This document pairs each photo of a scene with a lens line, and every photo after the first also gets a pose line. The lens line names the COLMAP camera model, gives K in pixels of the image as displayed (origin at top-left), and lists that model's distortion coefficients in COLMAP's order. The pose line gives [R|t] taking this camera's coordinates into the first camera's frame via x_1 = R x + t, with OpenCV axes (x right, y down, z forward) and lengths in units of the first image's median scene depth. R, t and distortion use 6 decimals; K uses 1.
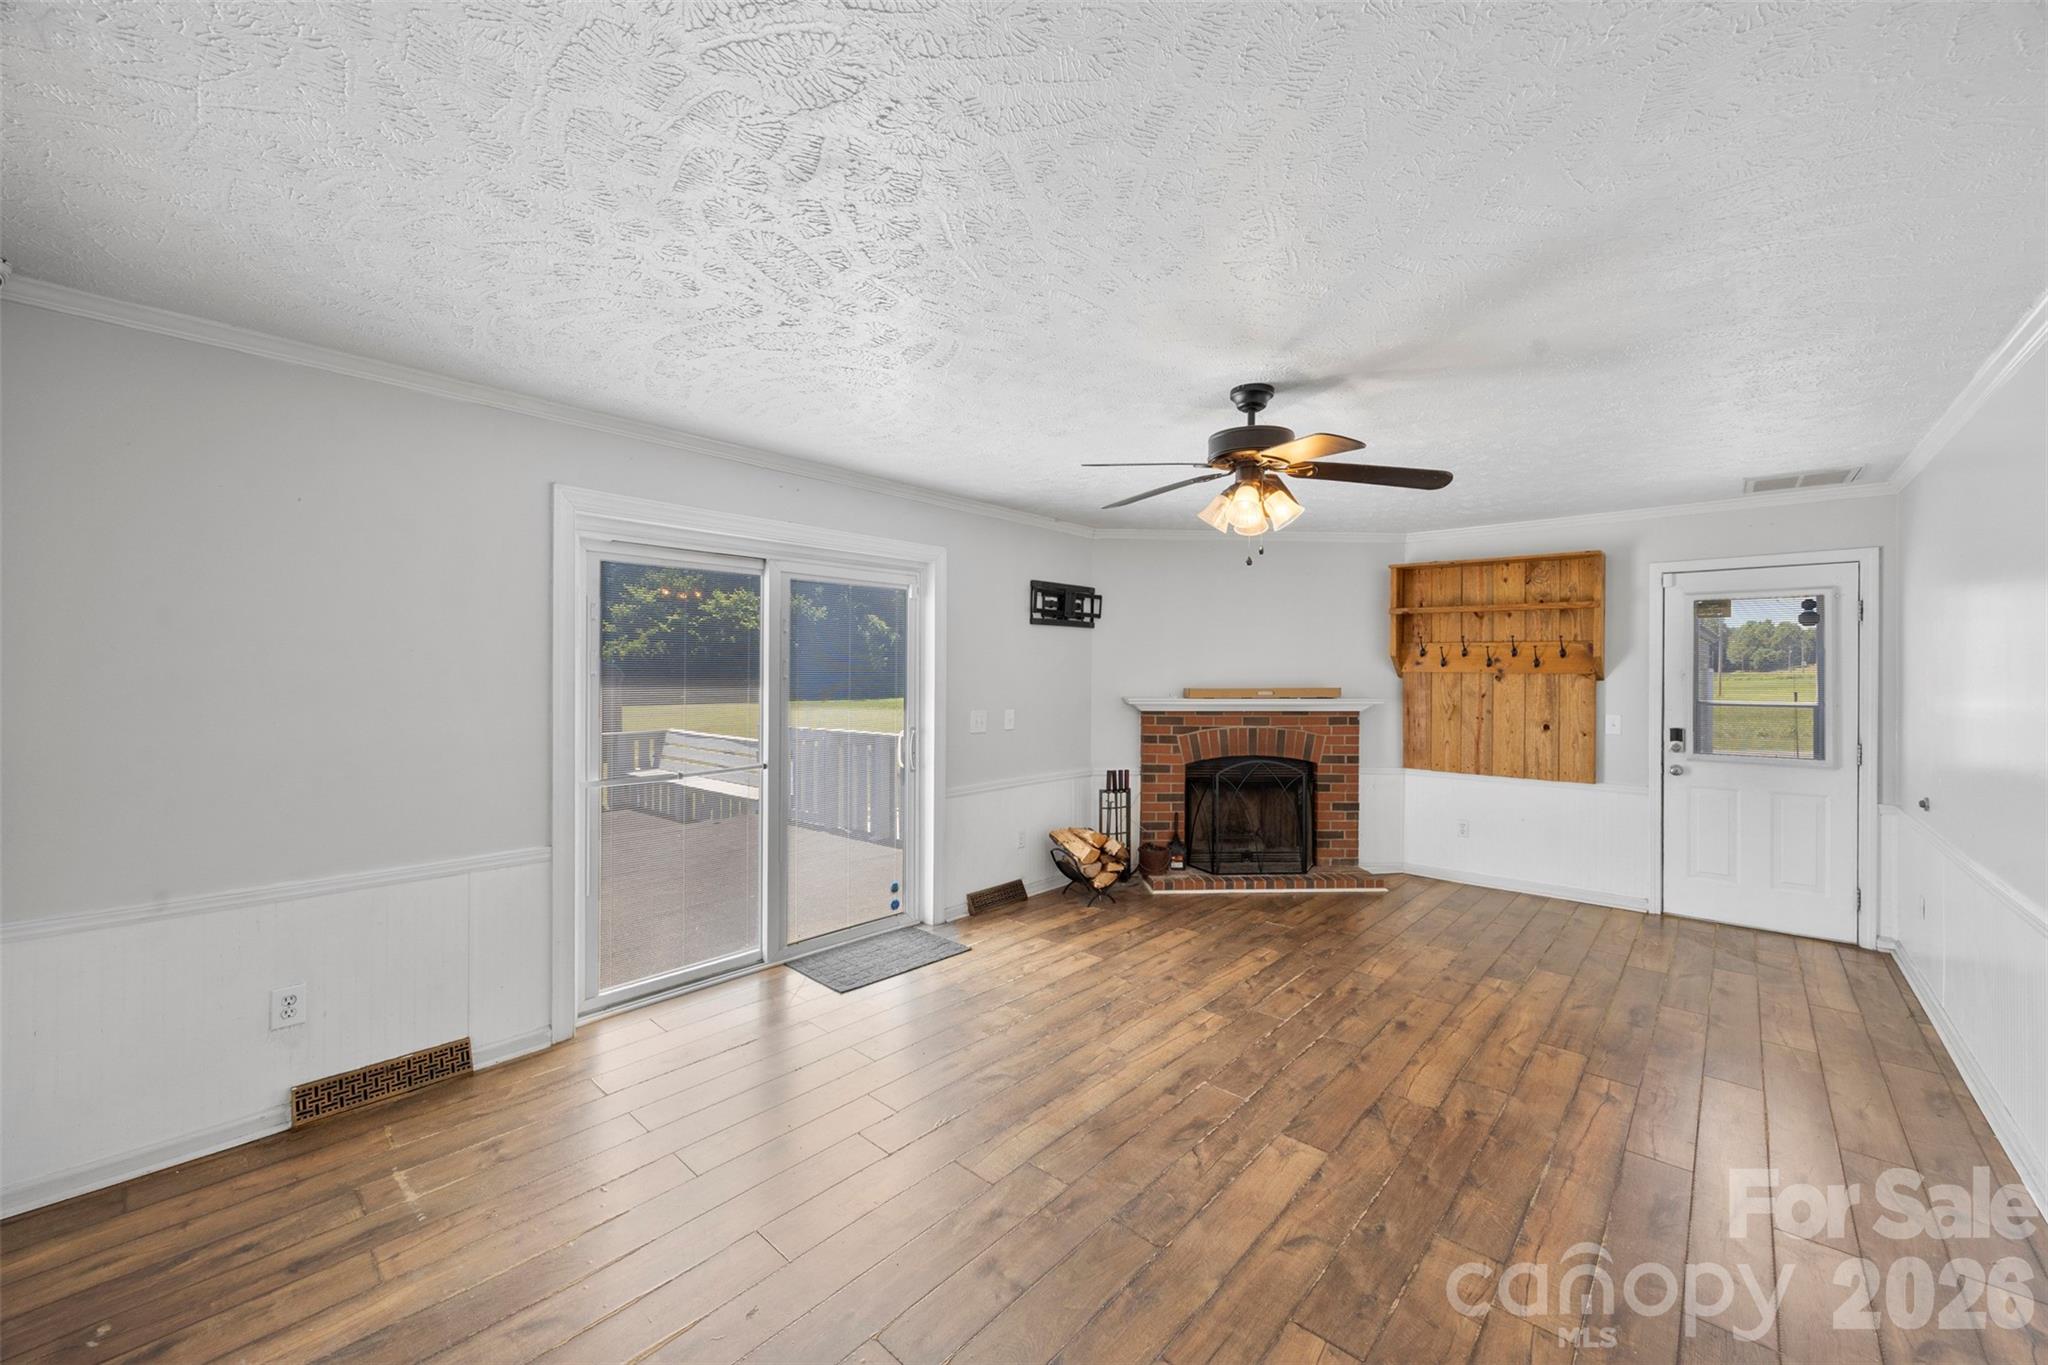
lens RADIAL K [[783.6, 0, 1046.2], [0, 783.6, 675.6], [0, 0, 1]] dist [-0.003446, 0.001005]
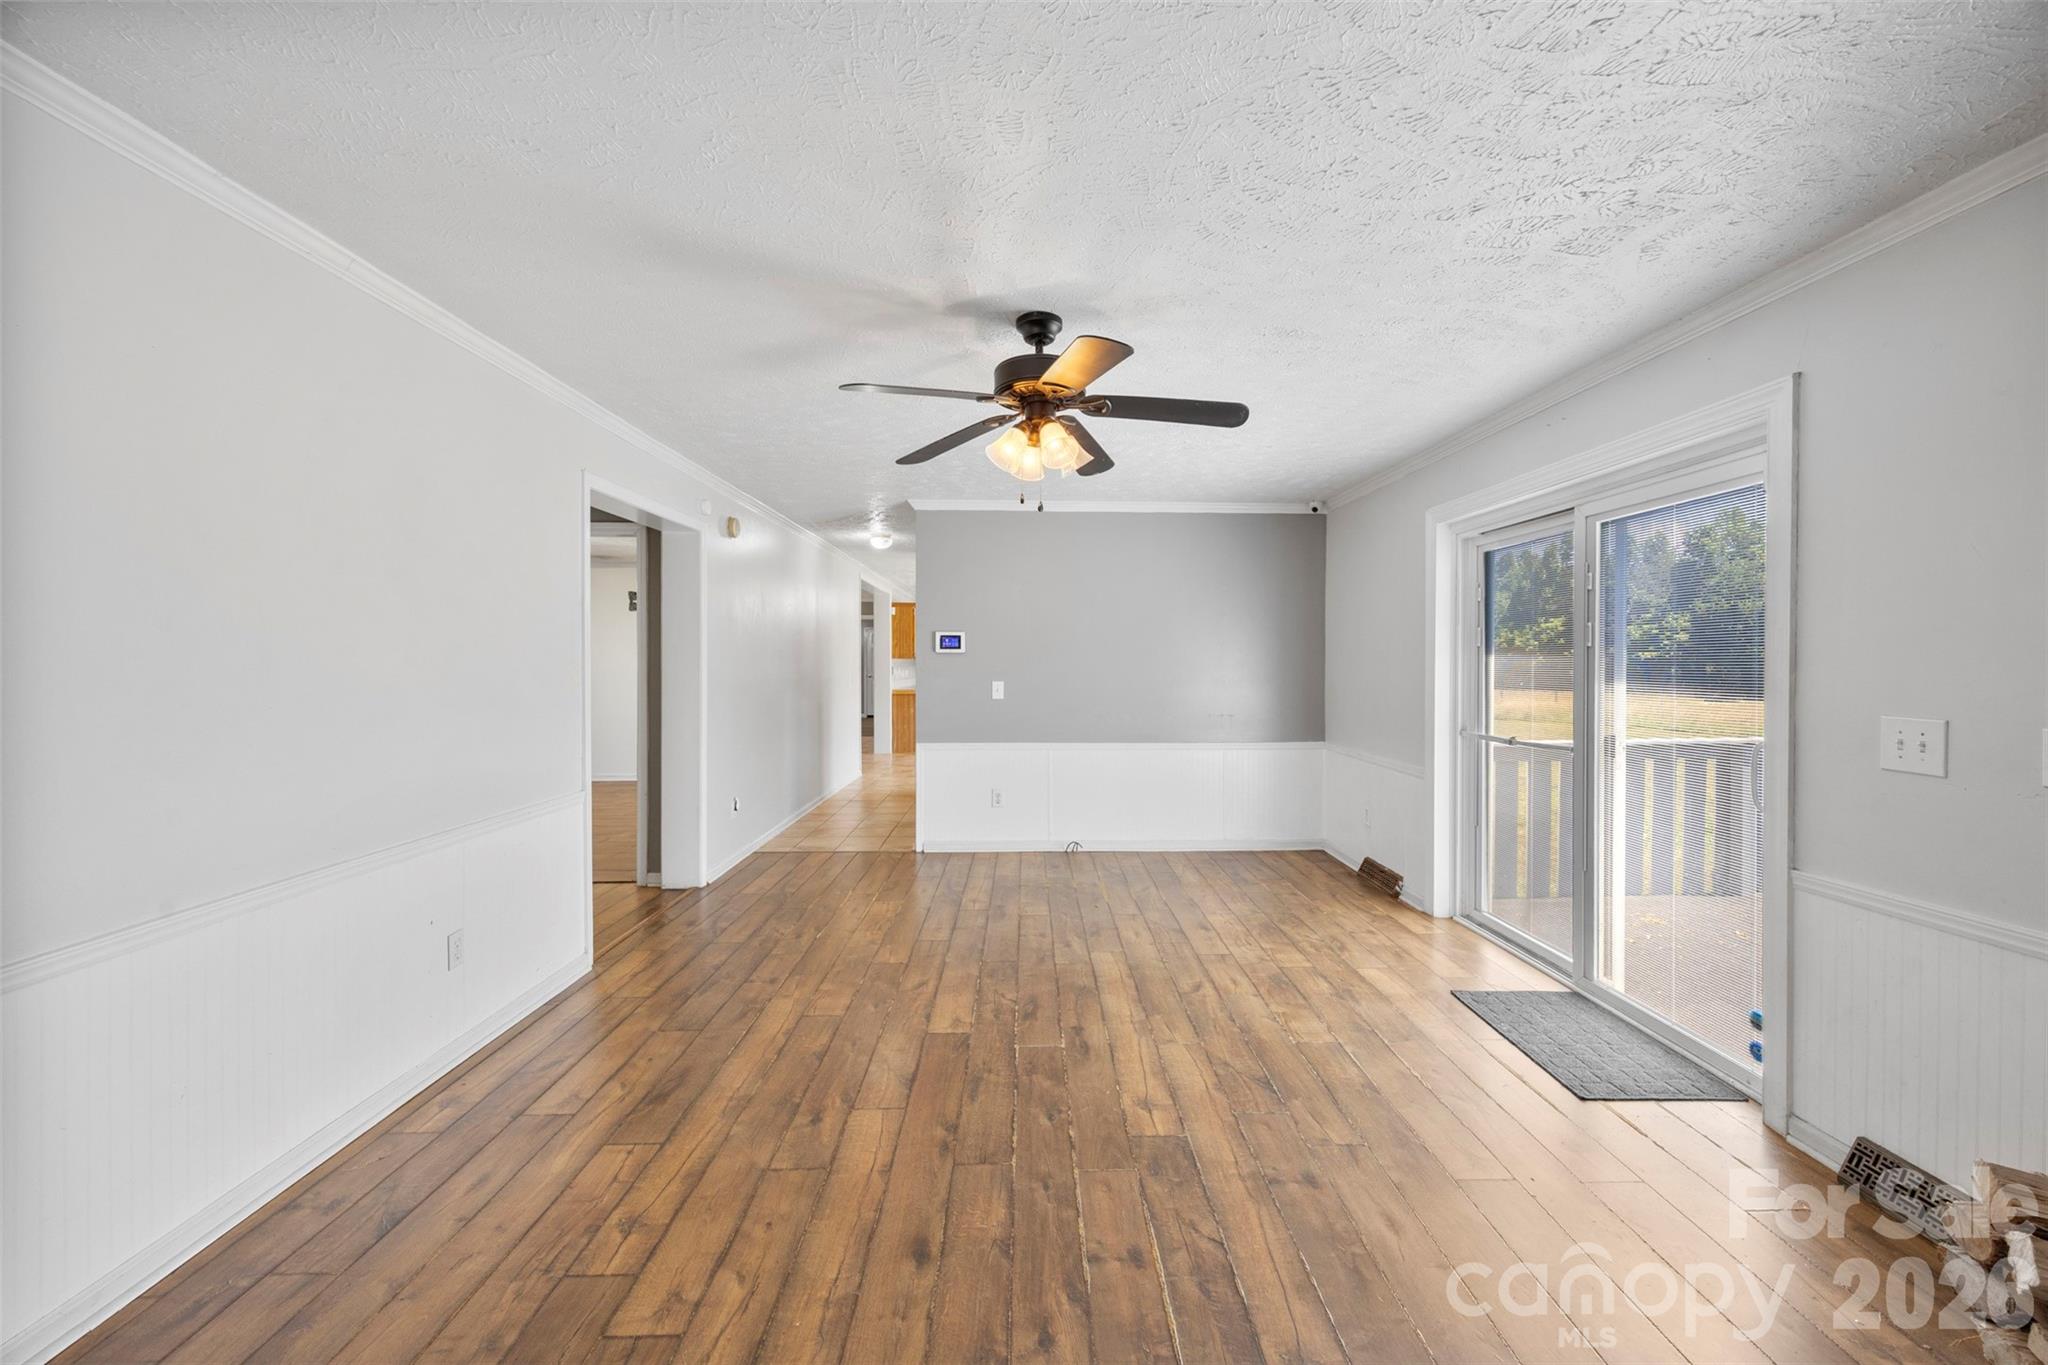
lens RADIAL K [[783.6, 0, 1038.4], [0, 783.6, 670.8], [0, 0, 1]] dist [-0.003446, 0.001005]
pose [[-0.738116, 0.002965, -0.674668, 0.878896], [-0.007433, 0.999894, 0.012527, 0.030966], [0.674633, 0.014261, -0.738015, 1.675278]]
